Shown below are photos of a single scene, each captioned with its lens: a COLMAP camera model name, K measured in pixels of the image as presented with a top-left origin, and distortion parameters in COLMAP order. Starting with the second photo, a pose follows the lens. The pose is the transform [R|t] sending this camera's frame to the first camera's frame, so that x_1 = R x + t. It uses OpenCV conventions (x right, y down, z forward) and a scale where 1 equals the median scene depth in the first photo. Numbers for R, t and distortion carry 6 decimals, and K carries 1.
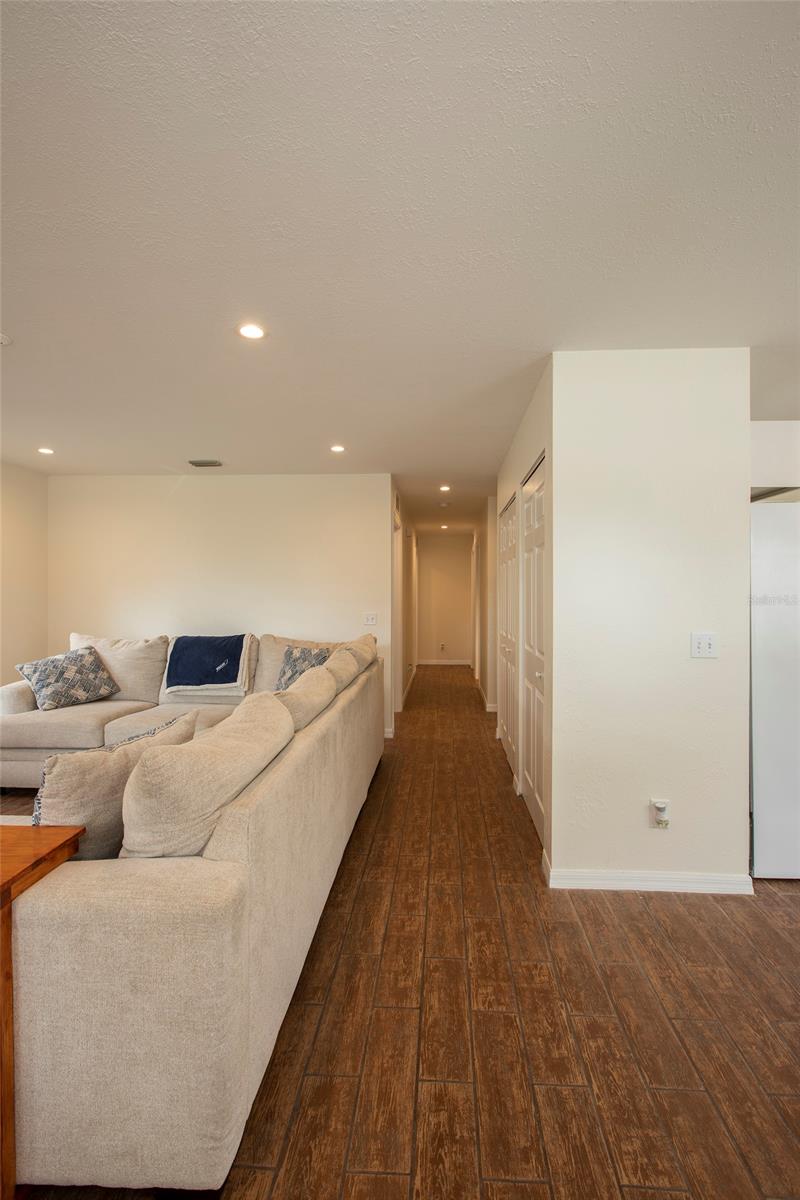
lens RADIAL K [[549.6, 0, 425.4], [0, 549.6, 593.4], [0, 0, 1]] dist [-0.019965, 0.004486]
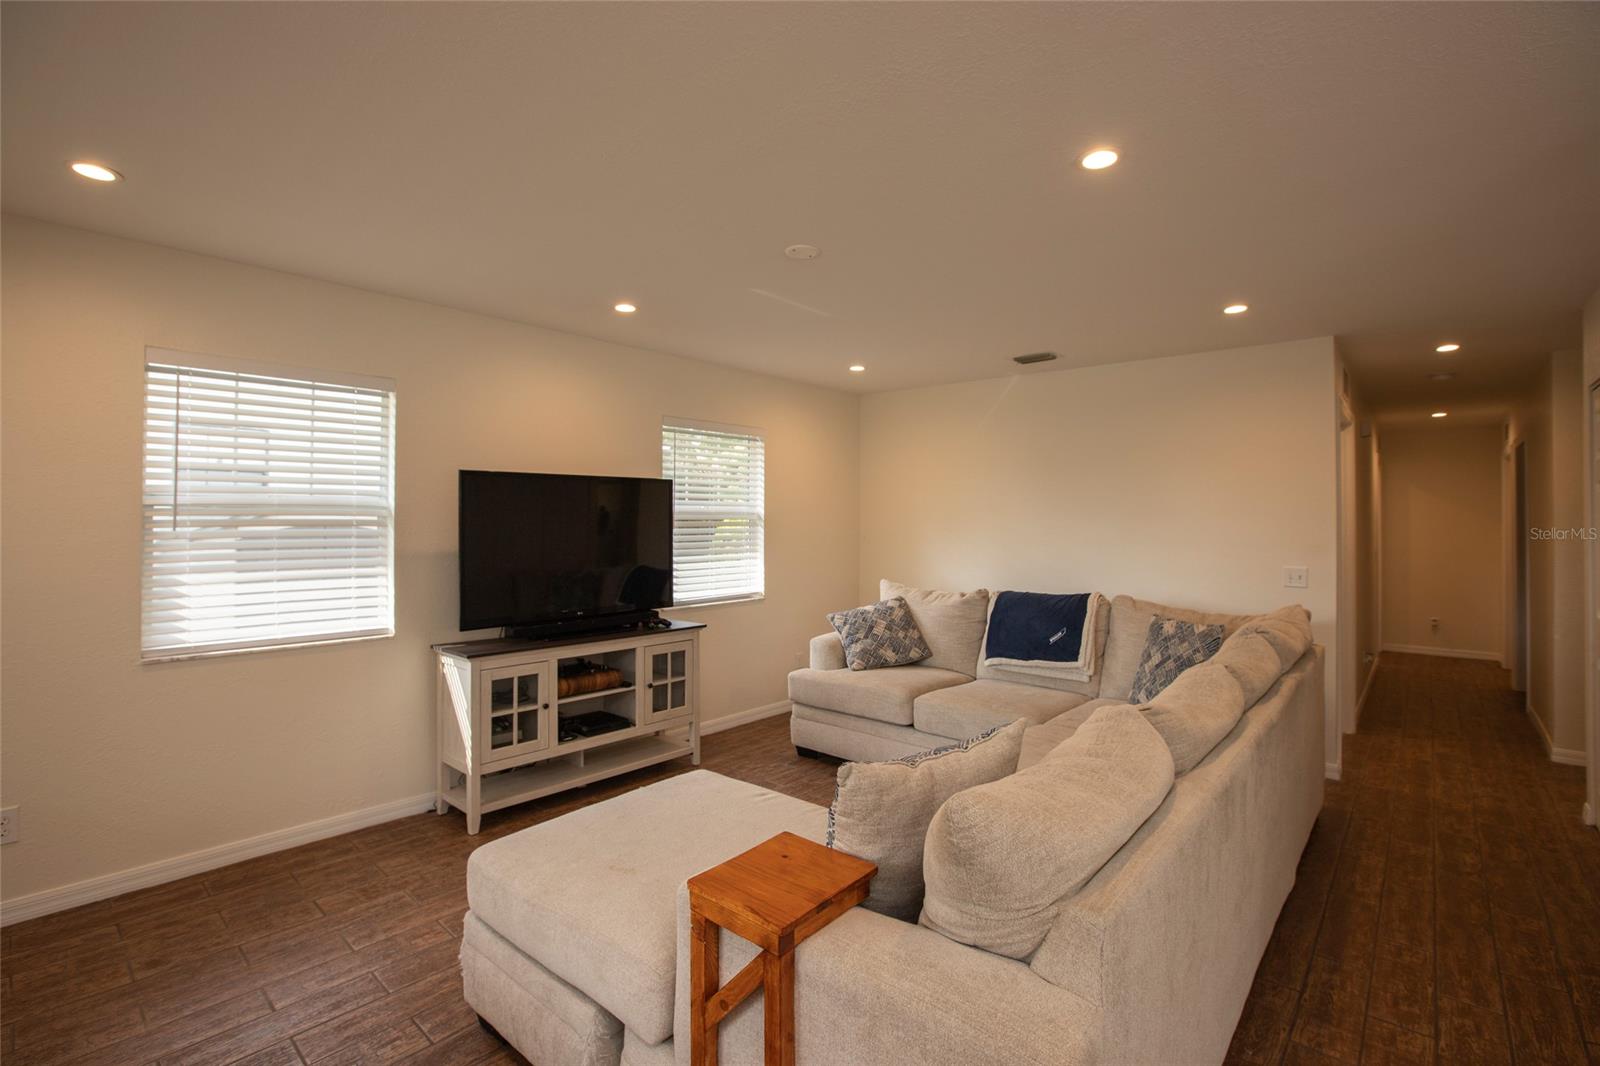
lens RADIAL K [[732.9, 0, 820.3], [0, 732.9, 515.1], [0, 0, 1]] dist [-0.019965, 0.004486]
pose [[0.785763, -0.003241, -0.618519, -0.022064], [-0.004873, 0.999923, -0.011430, -0.016491], [0.618508, 0.011995, 0.785687, 0.051774]]
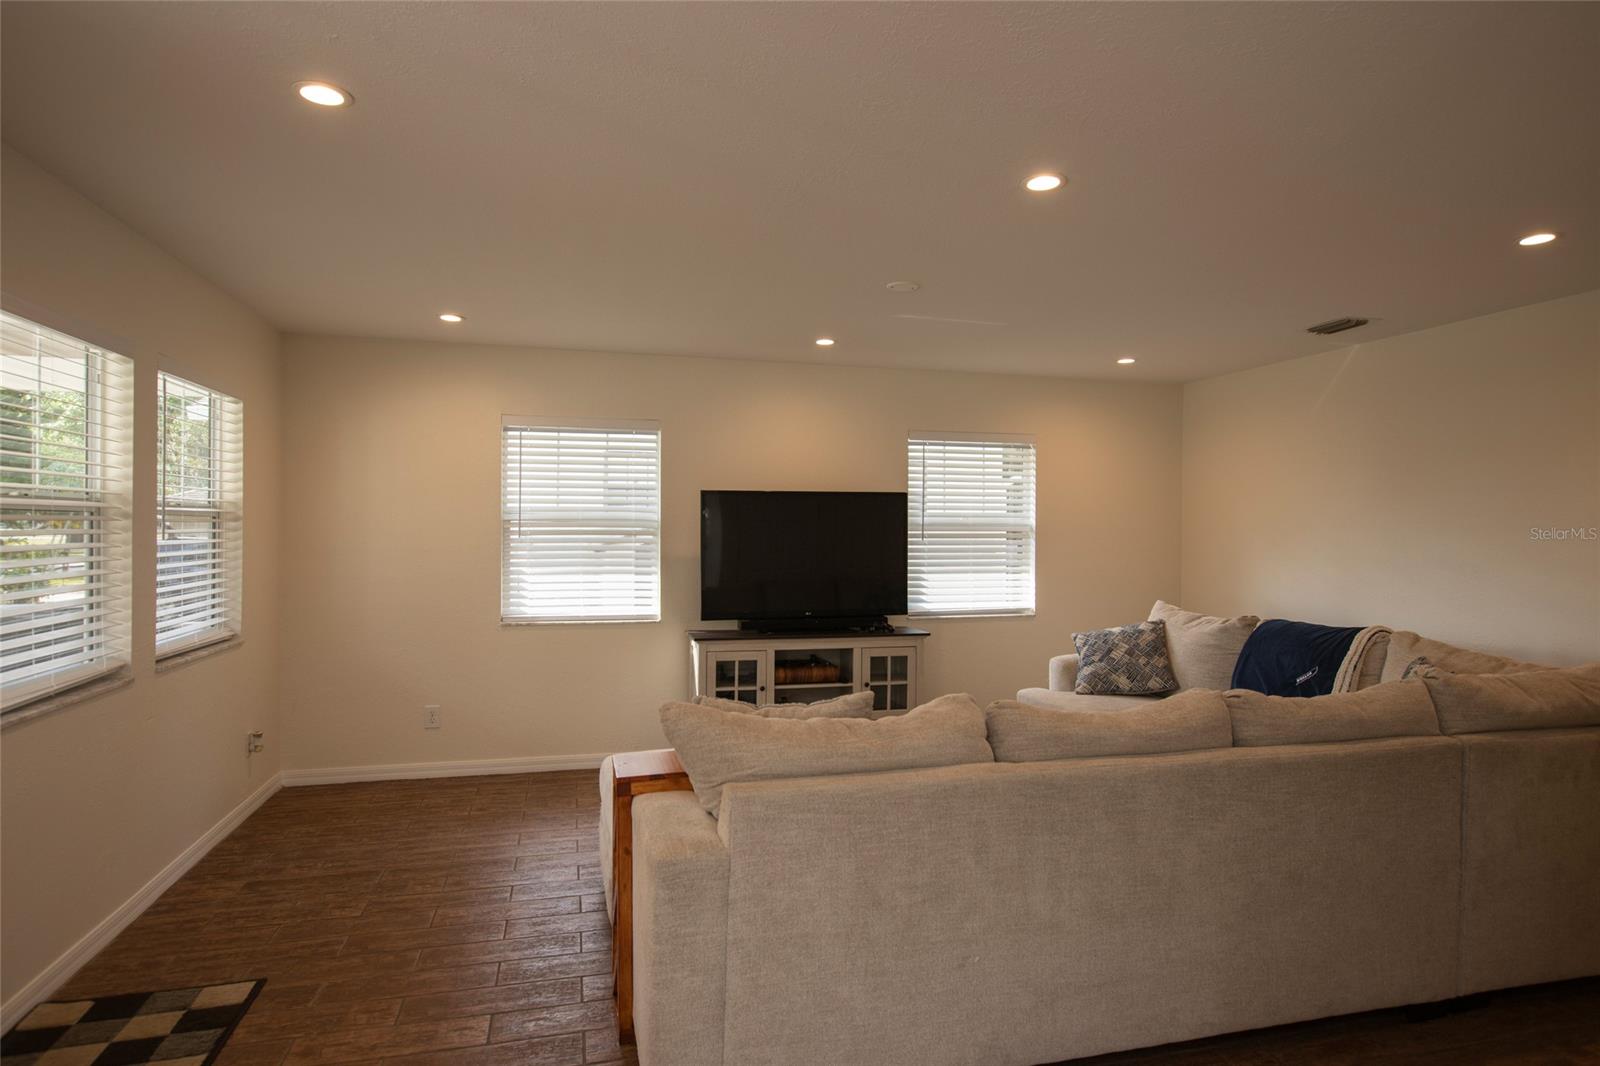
lens RADIAL K [[889.8, 0, 826.0], [0, 889.8, 530.9], [0, 0, 1]] dist [0.026235, 0.000738]
pose [[0.325274, 0.000865, -0.945619, 0.403220], [-0.009651, 0.999951, -0.002405, -0.016749], [0.945571, 0.009908, 0.325266, 0.212920]]
